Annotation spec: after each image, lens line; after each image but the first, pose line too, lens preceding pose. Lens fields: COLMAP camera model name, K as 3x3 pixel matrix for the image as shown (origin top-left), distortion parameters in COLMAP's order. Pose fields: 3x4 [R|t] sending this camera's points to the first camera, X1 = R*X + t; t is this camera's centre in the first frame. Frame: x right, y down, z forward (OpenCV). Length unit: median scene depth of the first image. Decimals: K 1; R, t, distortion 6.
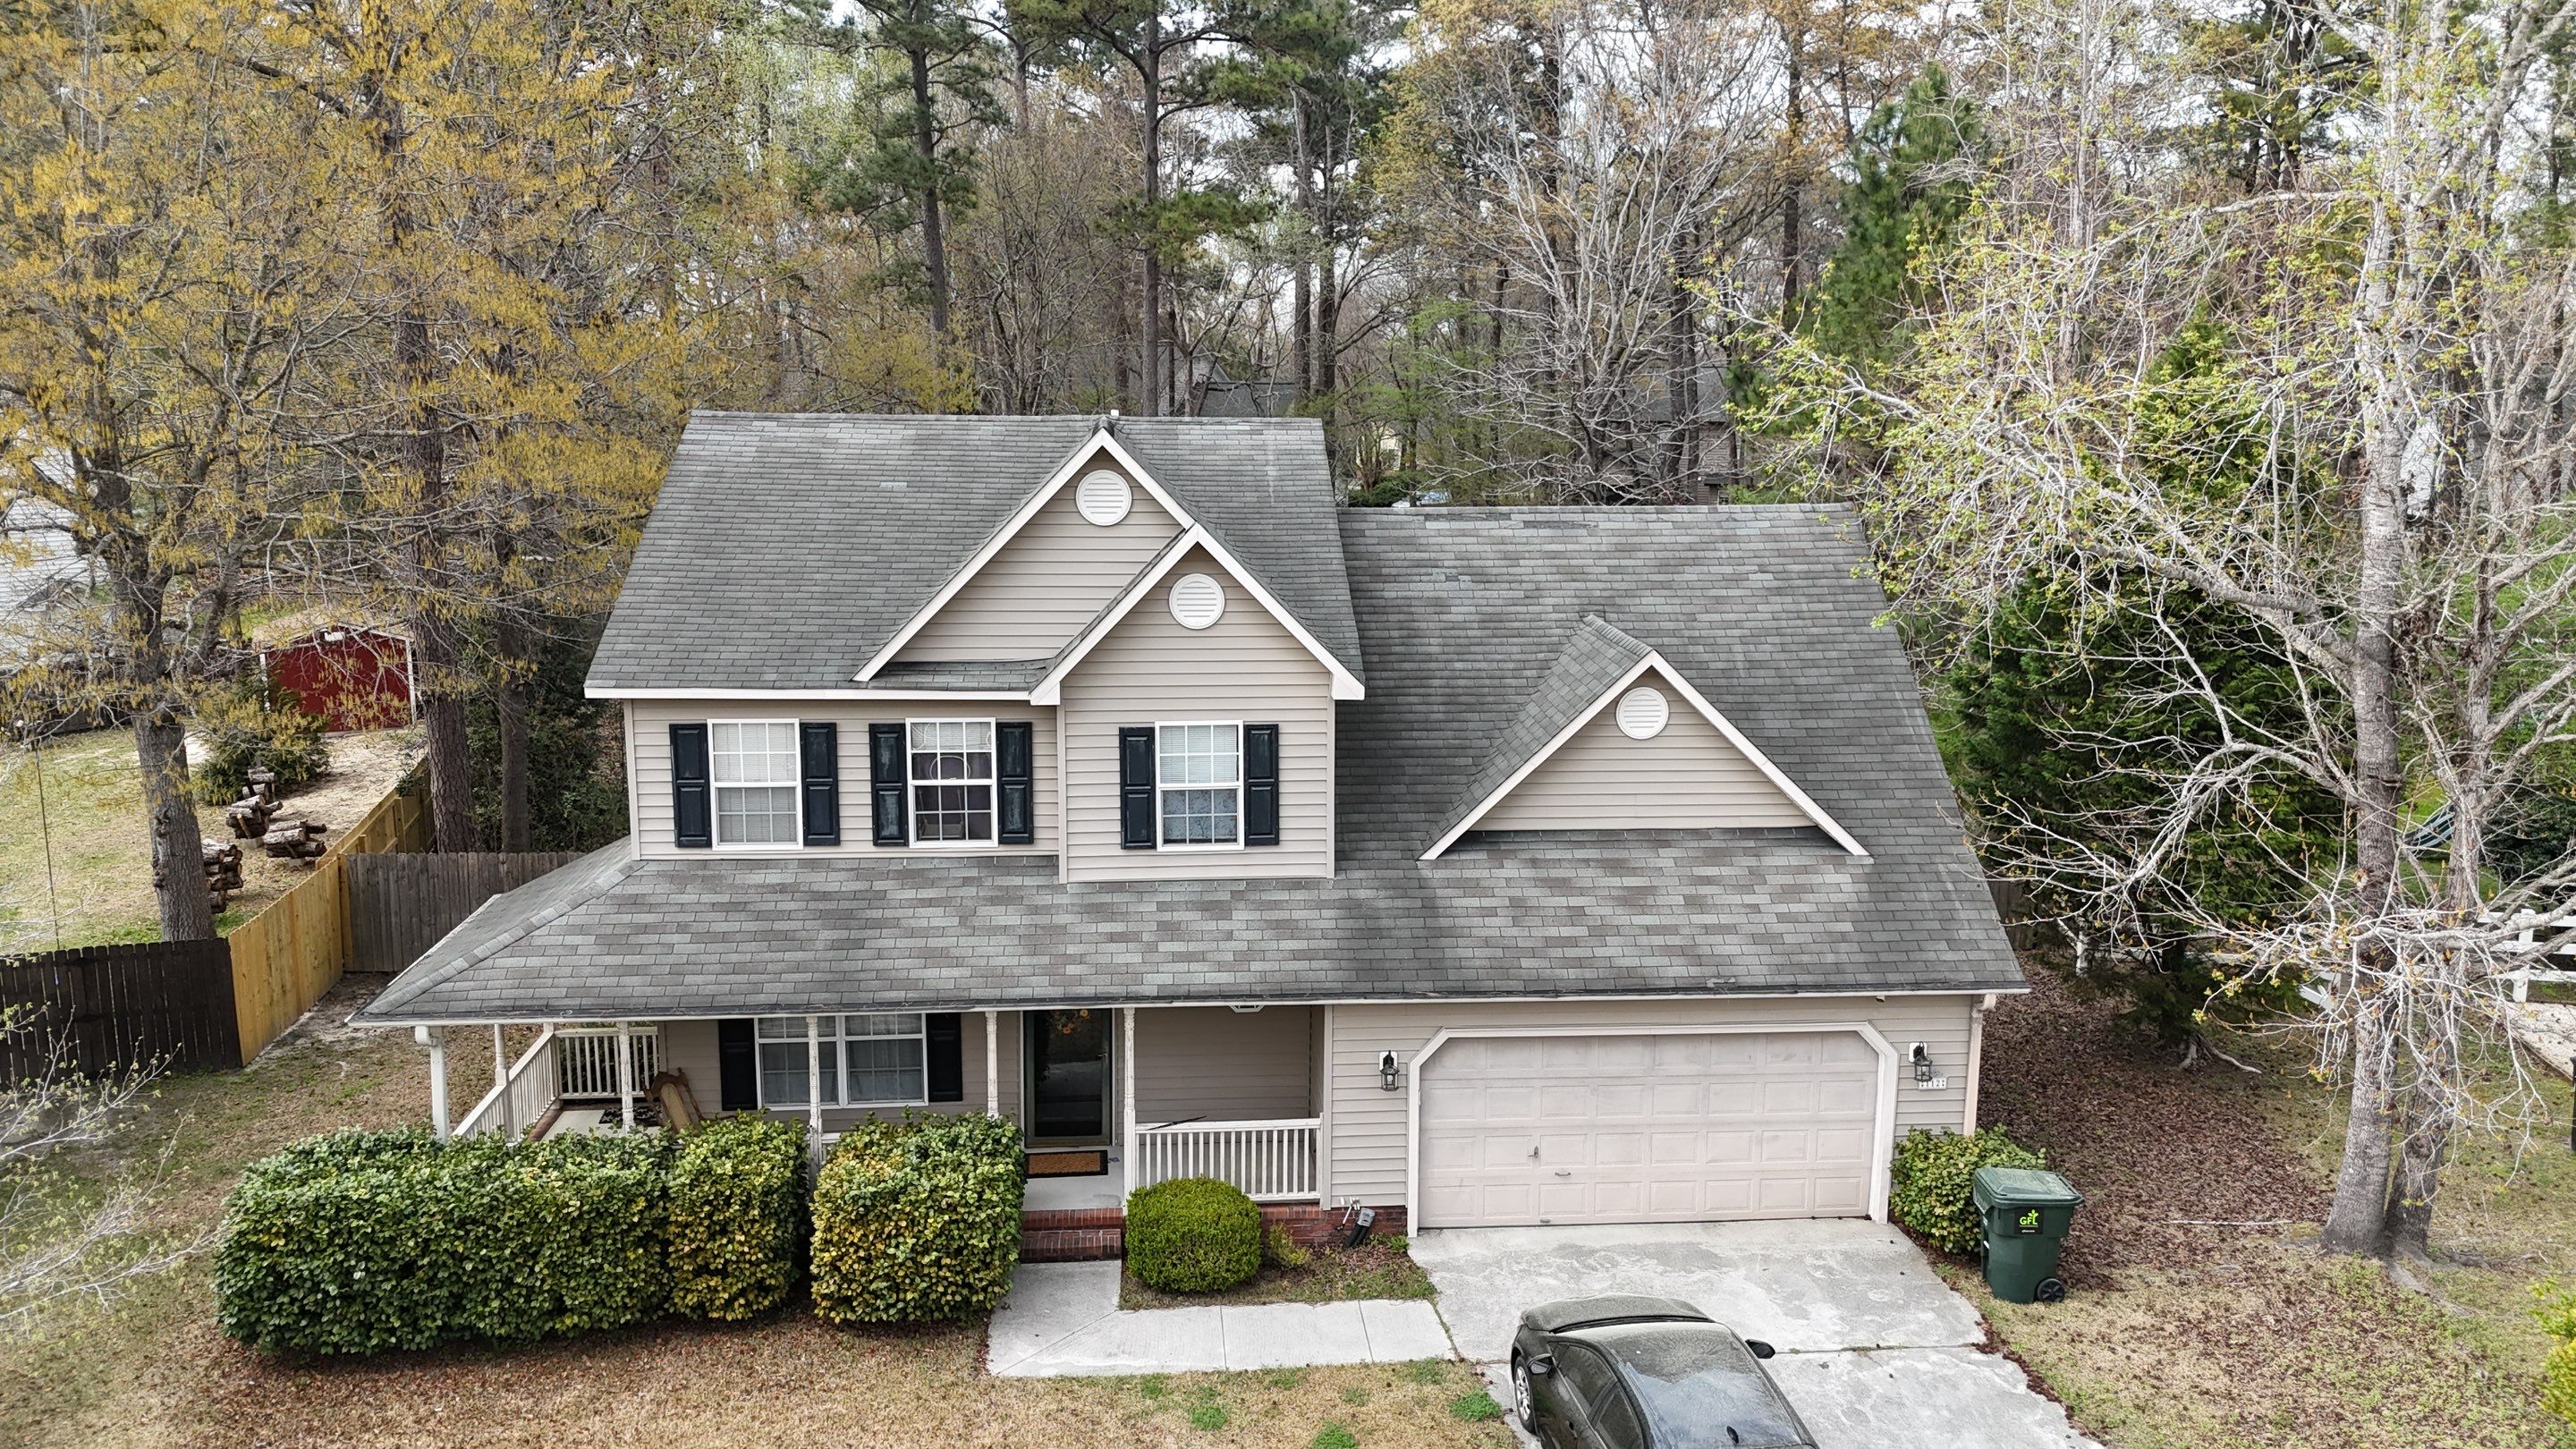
lens RADIAL K [[1898.6, 0, 1288.0], [0, 1898.6, 724.5], [0, 0, 1]] dist [0.069202, -0.043808]
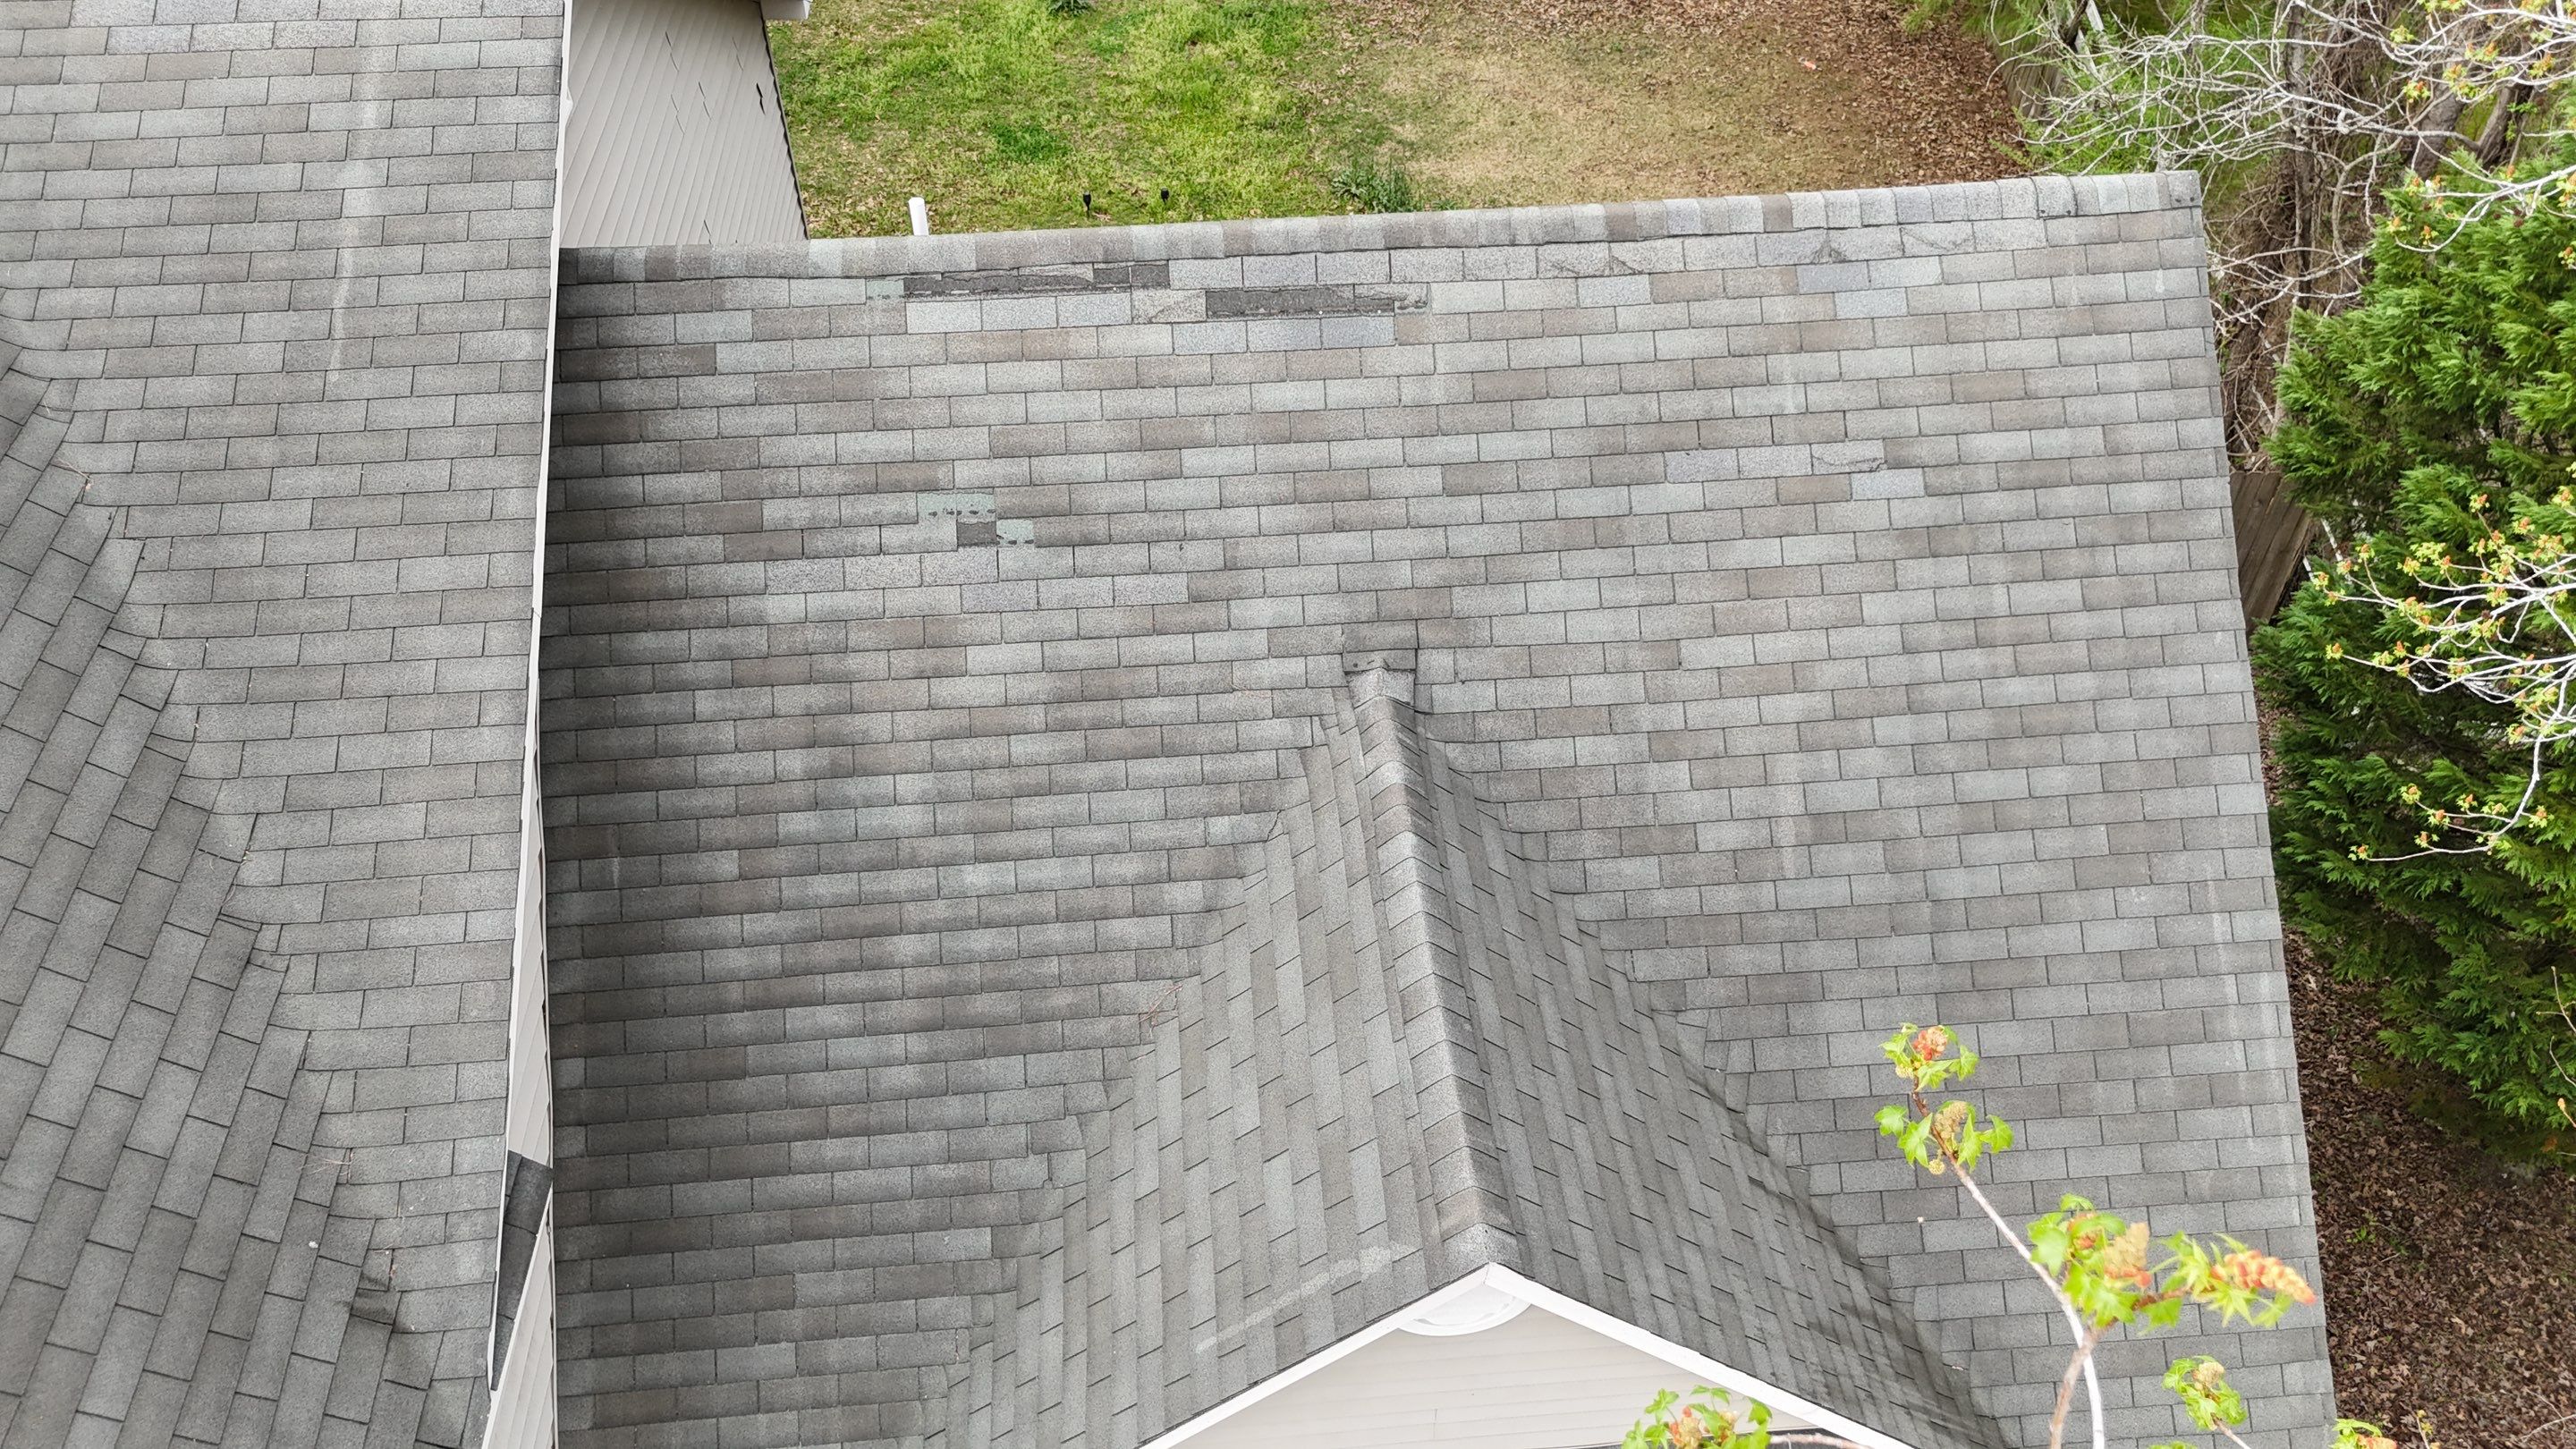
lens RADIAL K [[1906.0, 0, 1288.0], [0, 1906.0, 724.5], [0, 0, 1]] dist [0.086944, -0.094573]
pose [[0.999914, -0.010952, 0.007182, 0.163181], [0.005017, 0.826814, 0.562453, -0.281412], [-0.012098, -0.562369, 0.826798, 0.821771]]
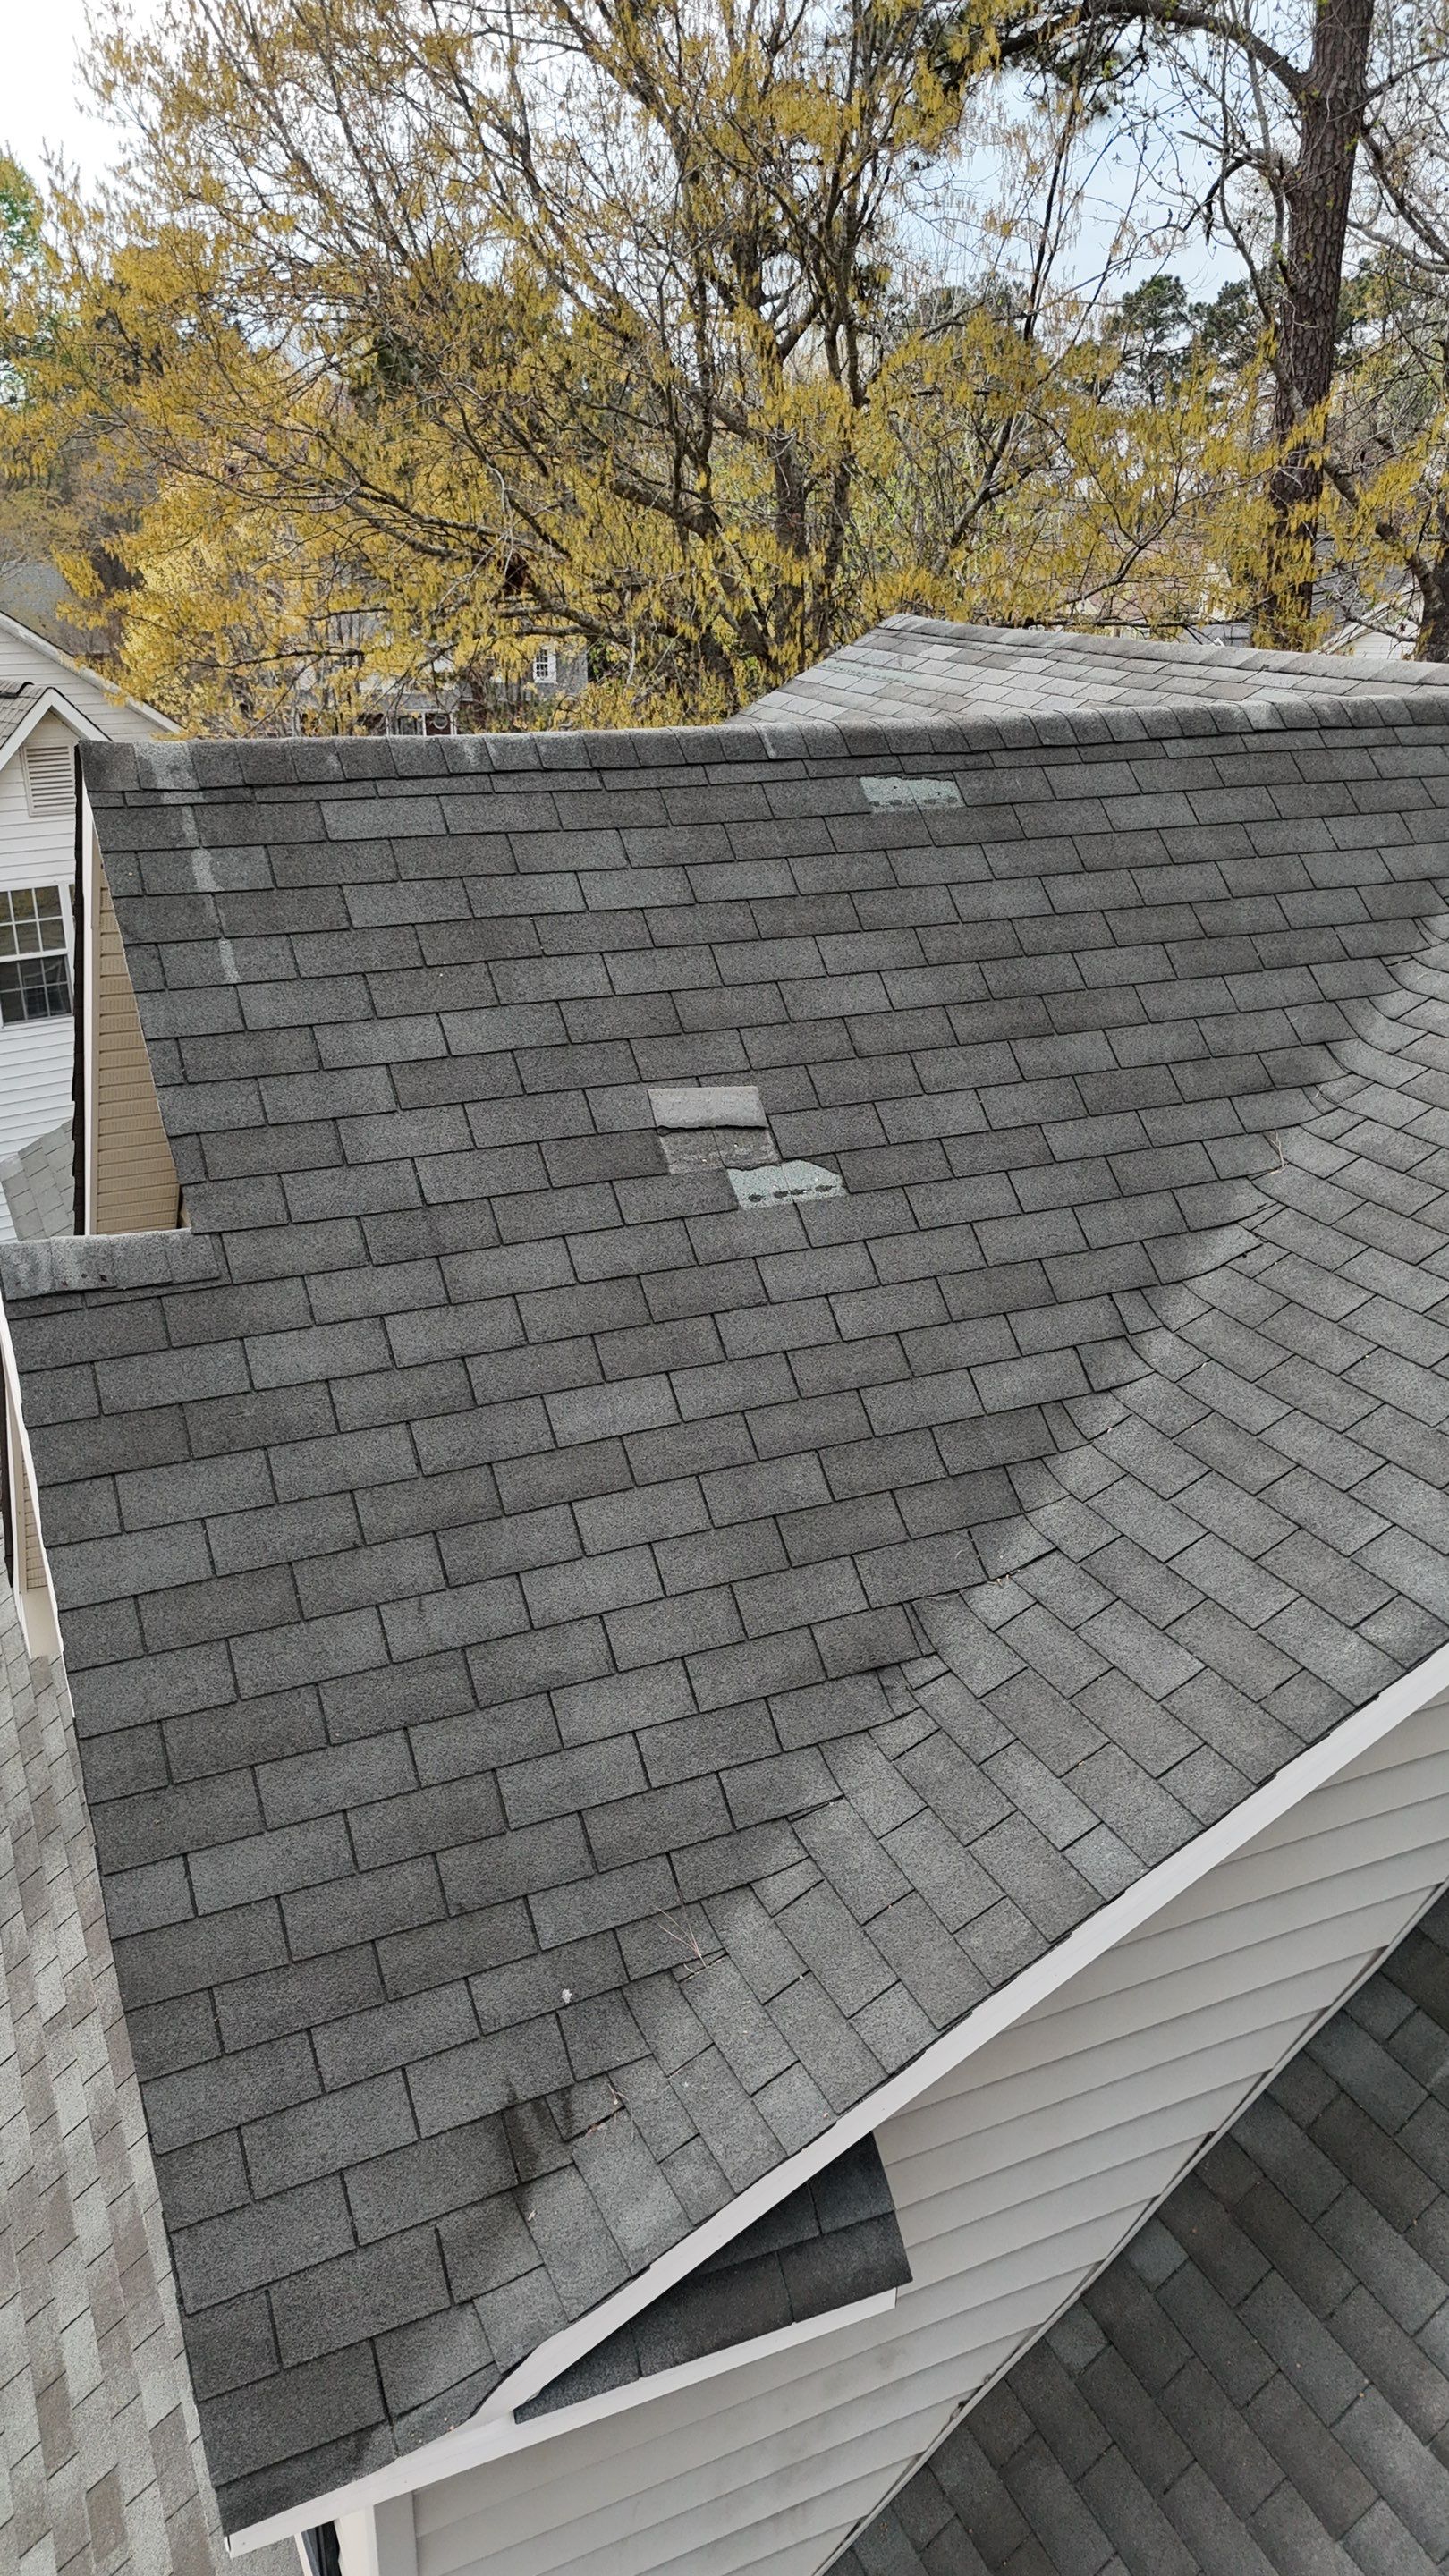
lens RADIAL K [[1900.9, 0, 724.5], [0, 1900.9, 1288.0], [0, 0, 1]] dist [0.169487, -0.469376]
pose [[0.346674, 0.347052, -0.871420, 0.163393], [-0.170669, 0.936864, 0.305219, -0.175587], [0.922328, 0.042913, 0.384017, 0.963334]]
